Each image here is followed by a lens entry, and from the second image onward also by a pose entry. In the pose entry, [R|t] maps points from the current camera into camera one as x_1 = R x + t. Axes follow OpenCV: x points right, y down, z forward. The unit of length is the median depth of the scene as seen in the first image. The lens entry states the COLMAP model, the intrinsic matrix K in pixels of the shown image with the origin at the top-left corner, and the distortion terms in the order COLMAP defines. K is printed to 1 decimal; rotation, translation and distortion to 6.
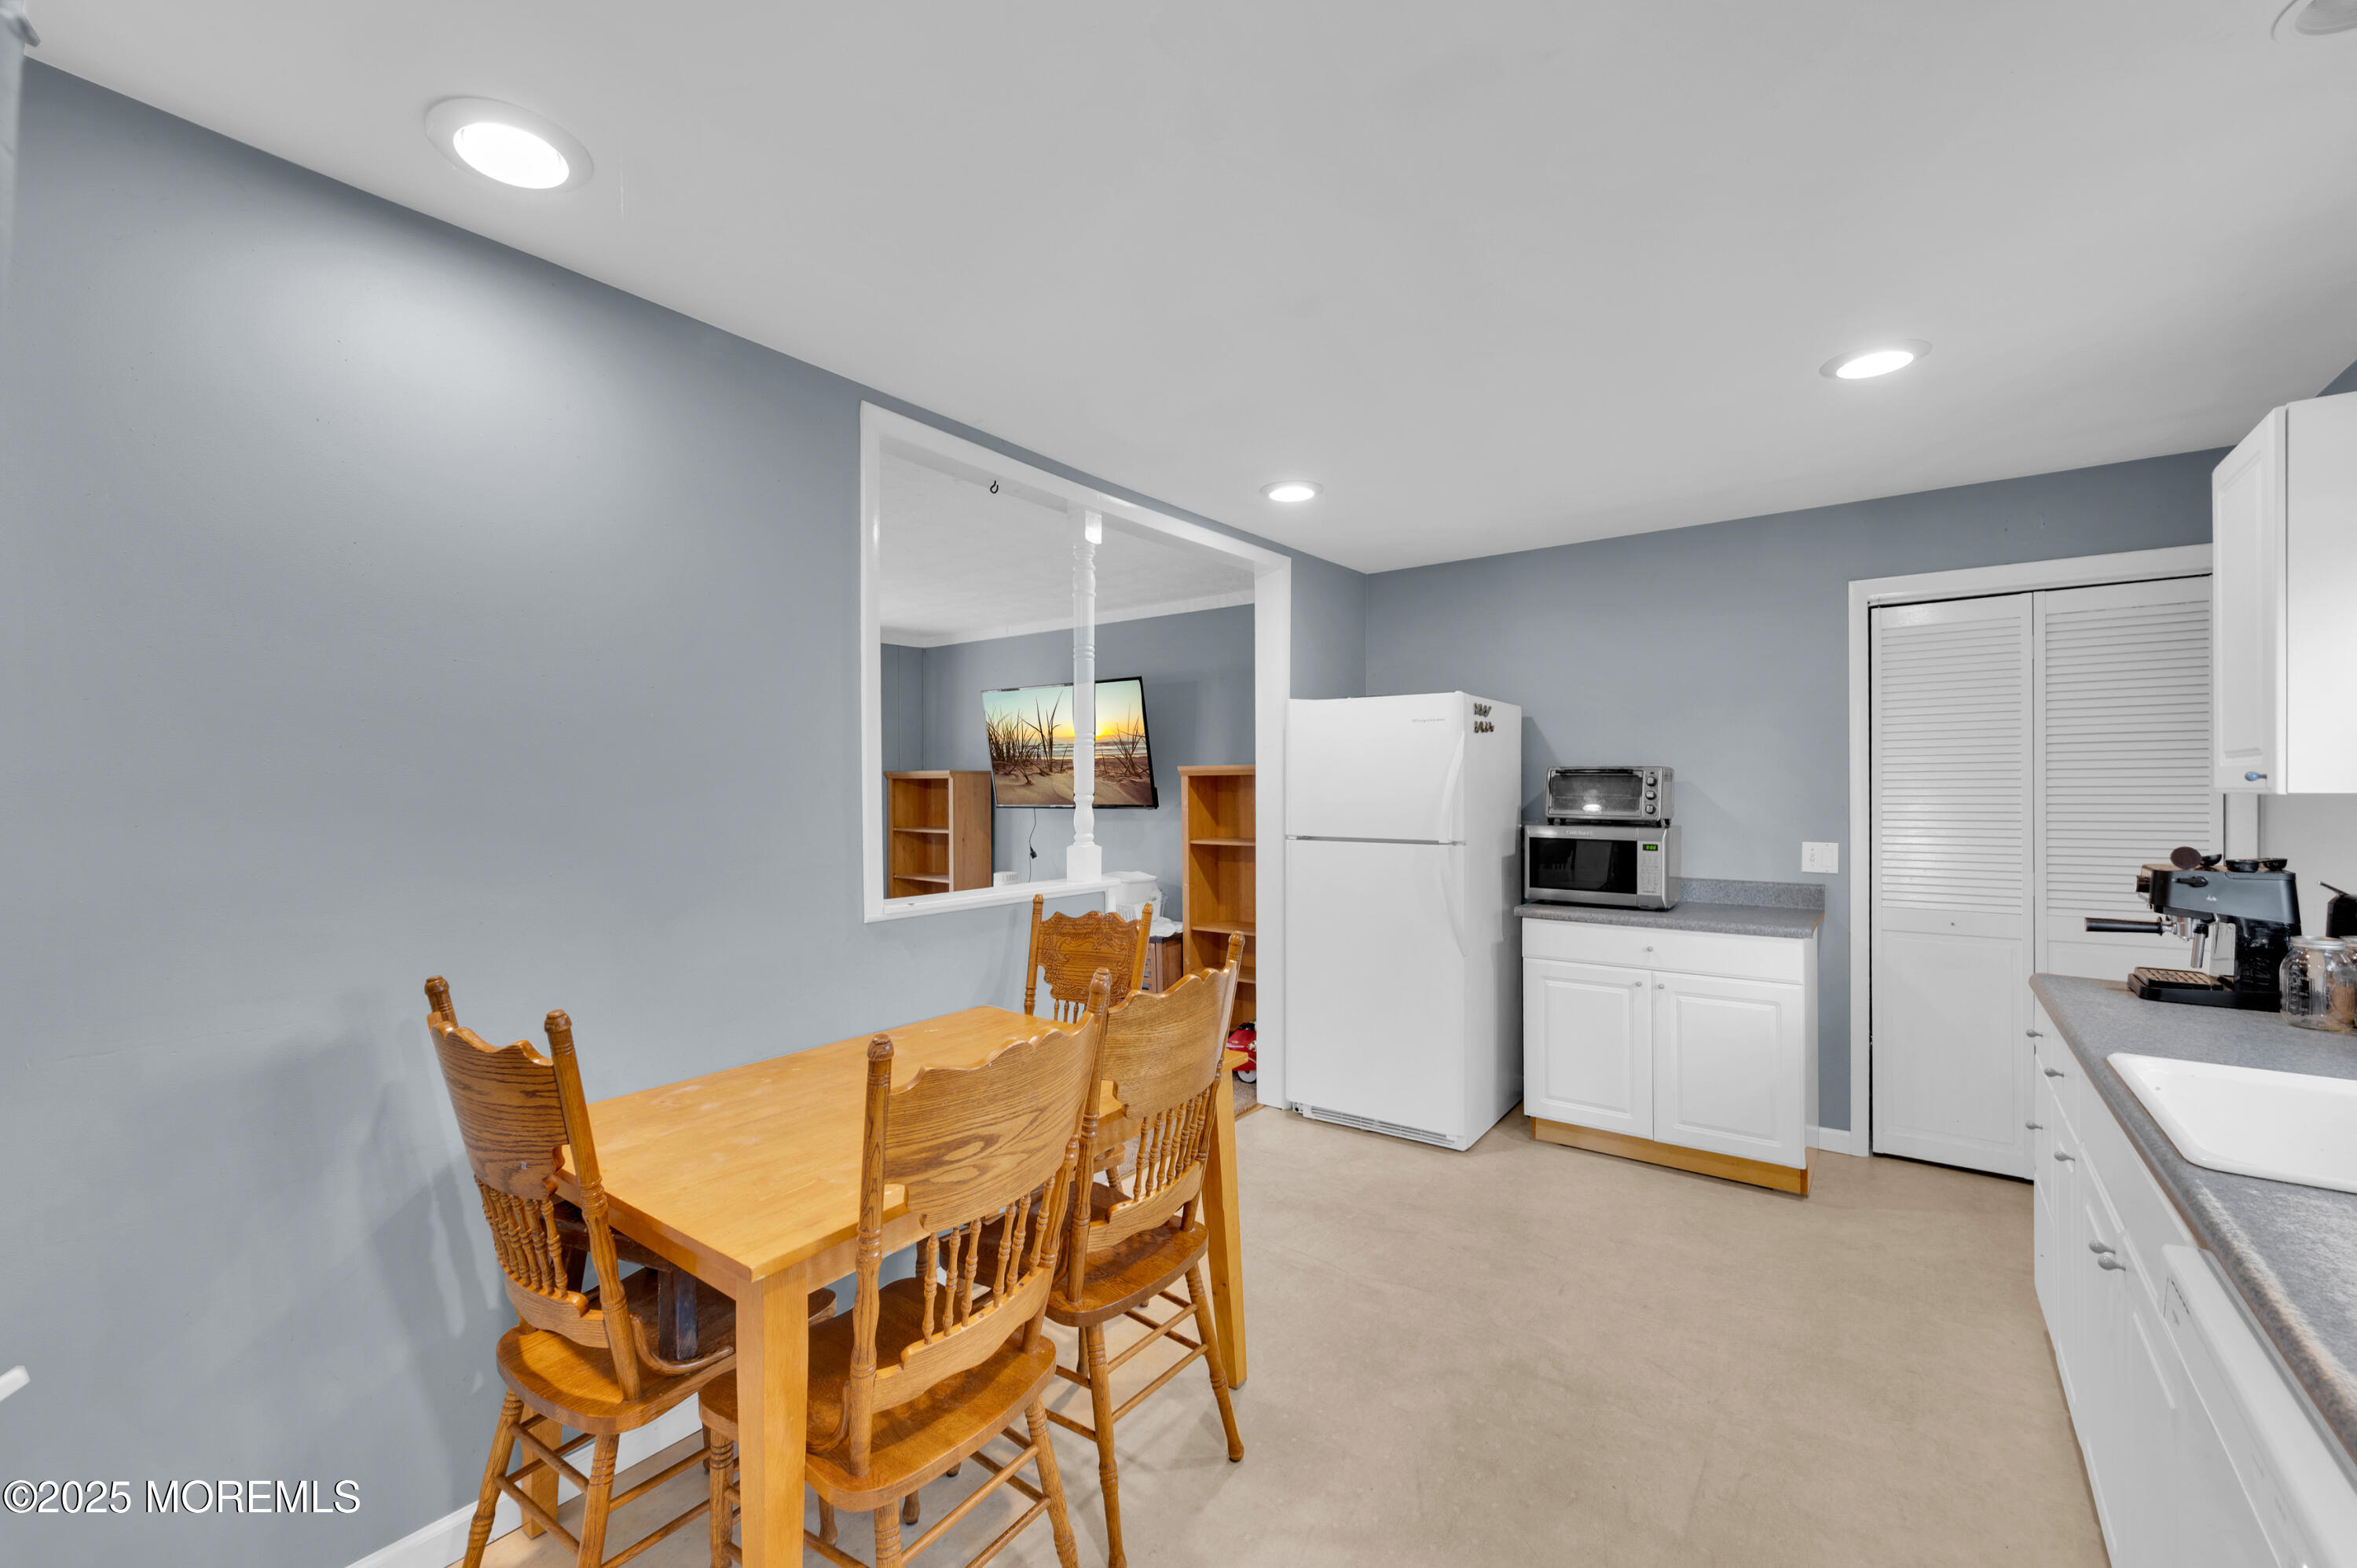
lens RADIAL K [[937.3, 0, 1180.5], [0, 937.3, 784.3], [0, 0, 1]] dist [-0.002704, 0.000170]
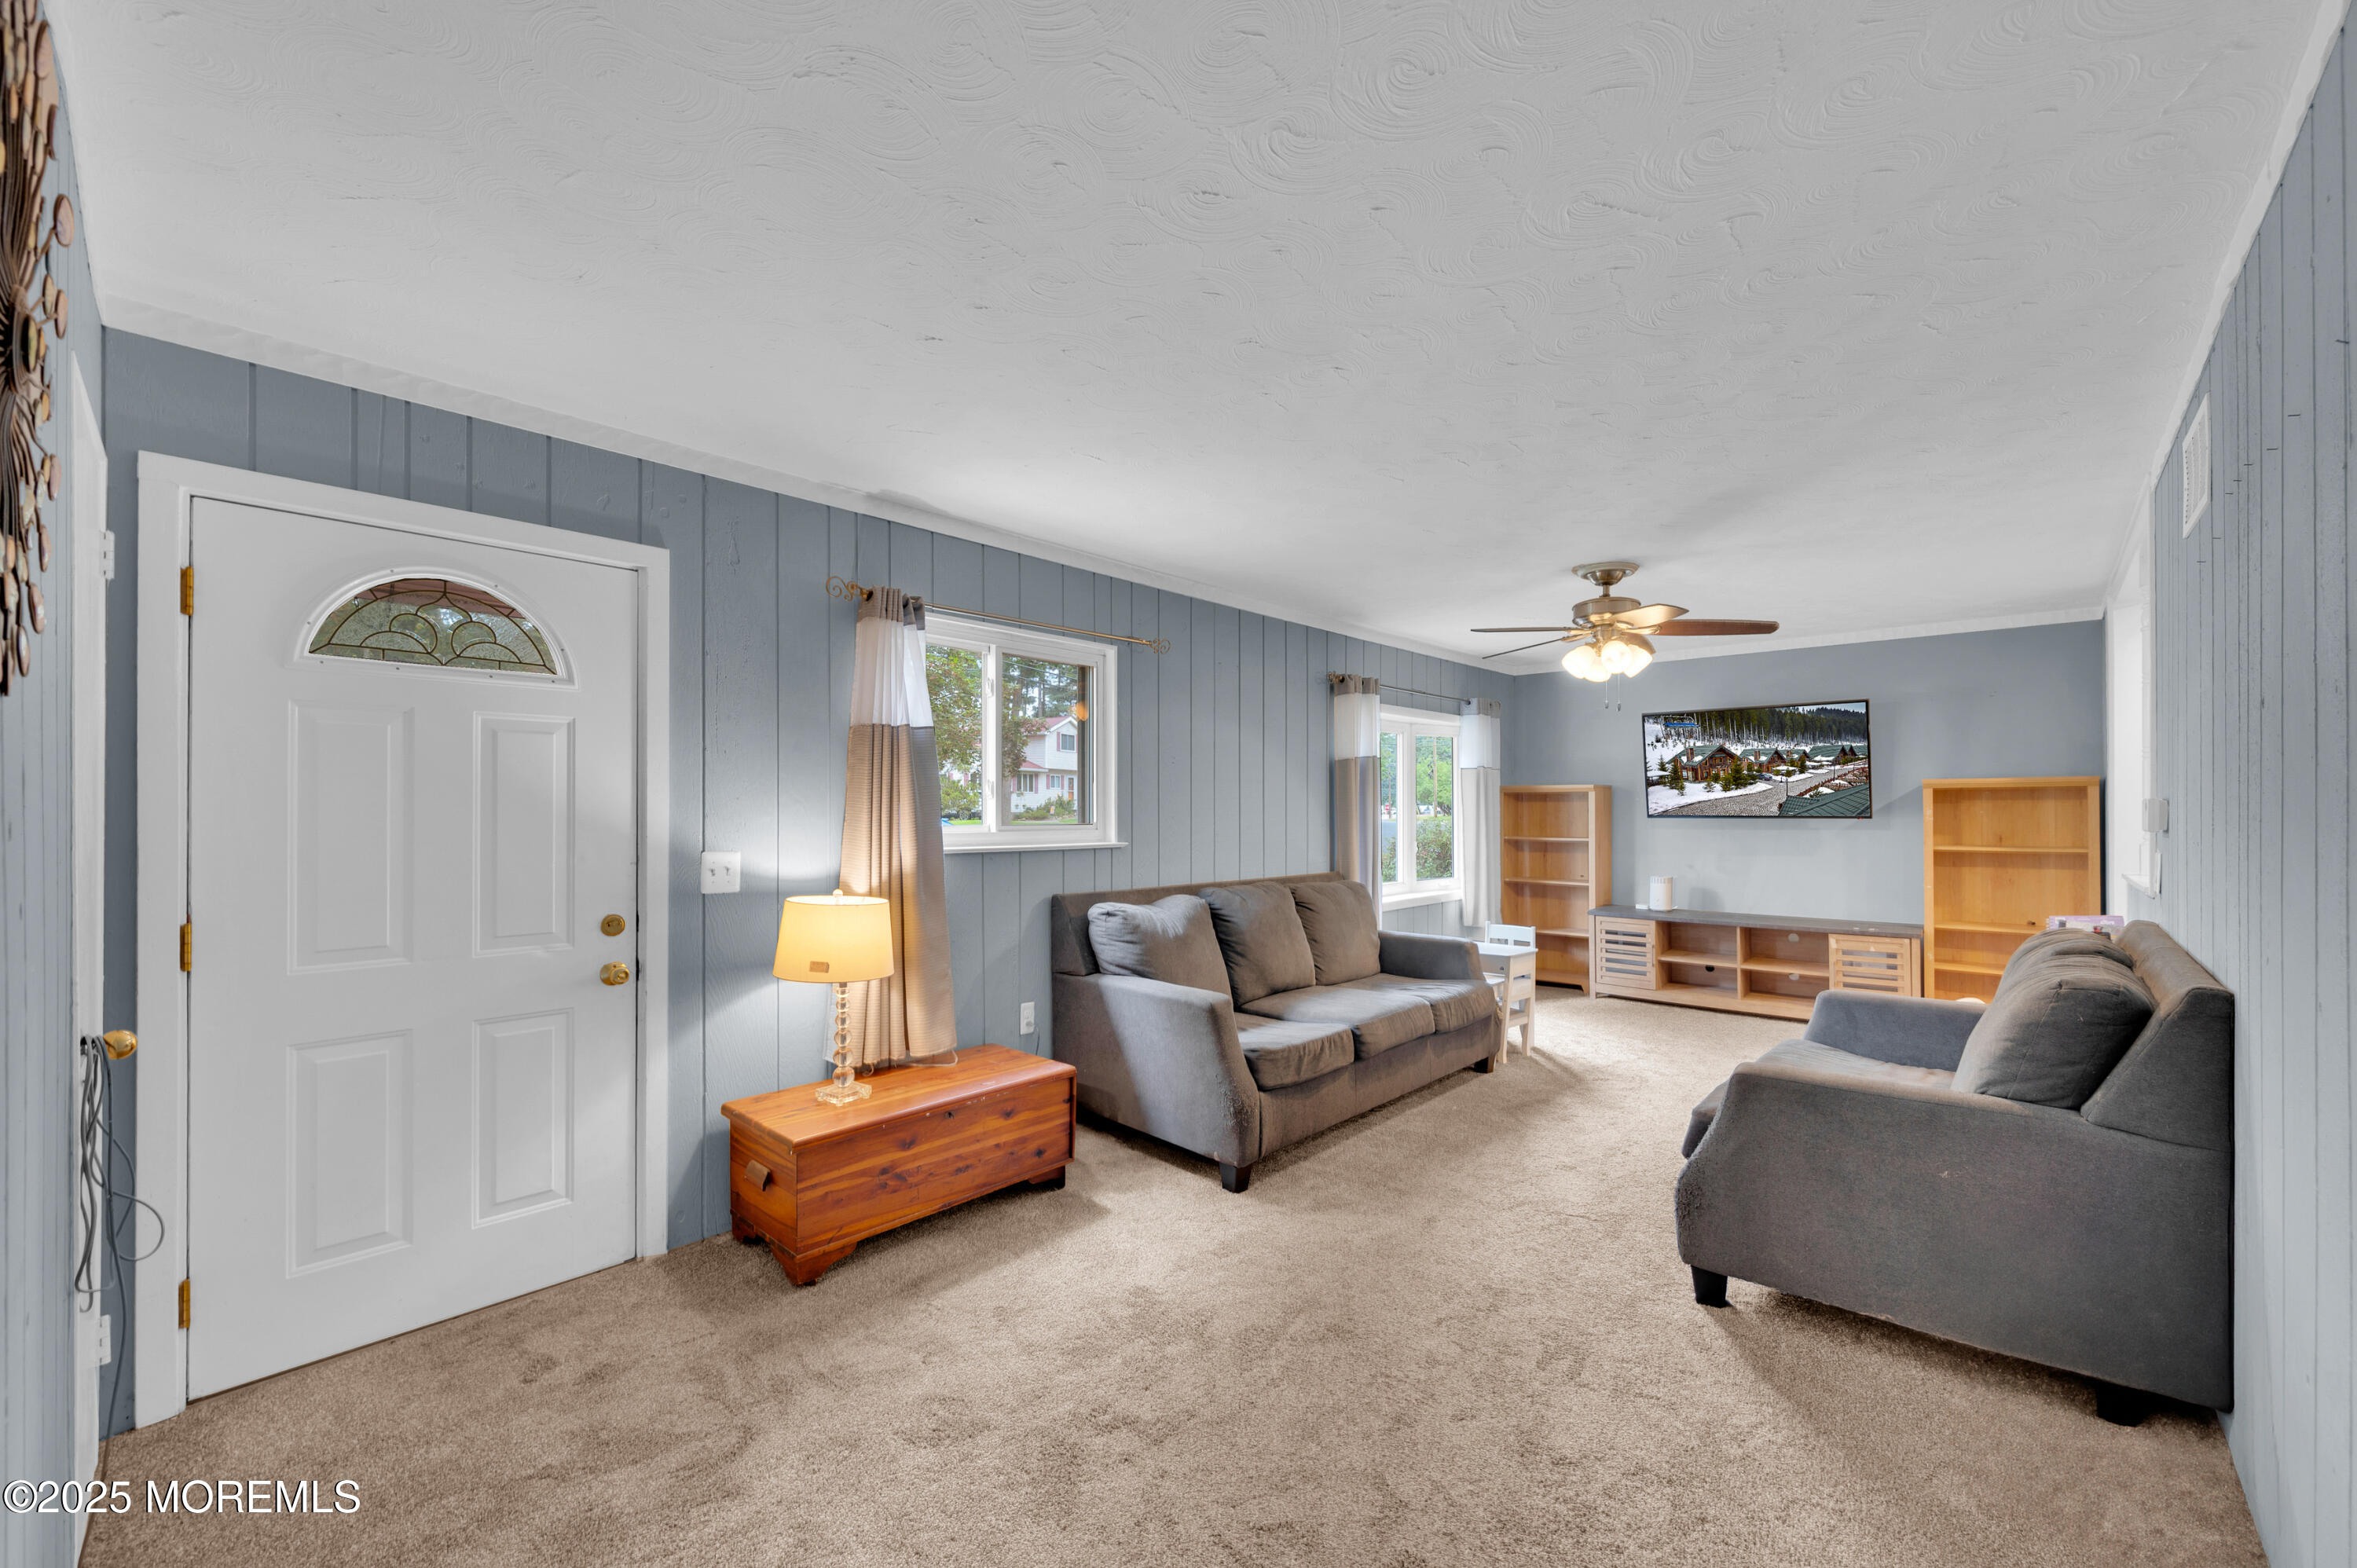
lens RADIAL K [[937.3, 0, 1186.8], [0, 937.3, 801.7], [0, 0, 1]] dist [-0.002704, 0.000170]
pose [[0.996362, -0.004873, -0.085085, -1.075912], [0.005004, 0.999987, 0.001319, 0.002327], [0.085077, -0.001740, 0.996373, -0.211821]]
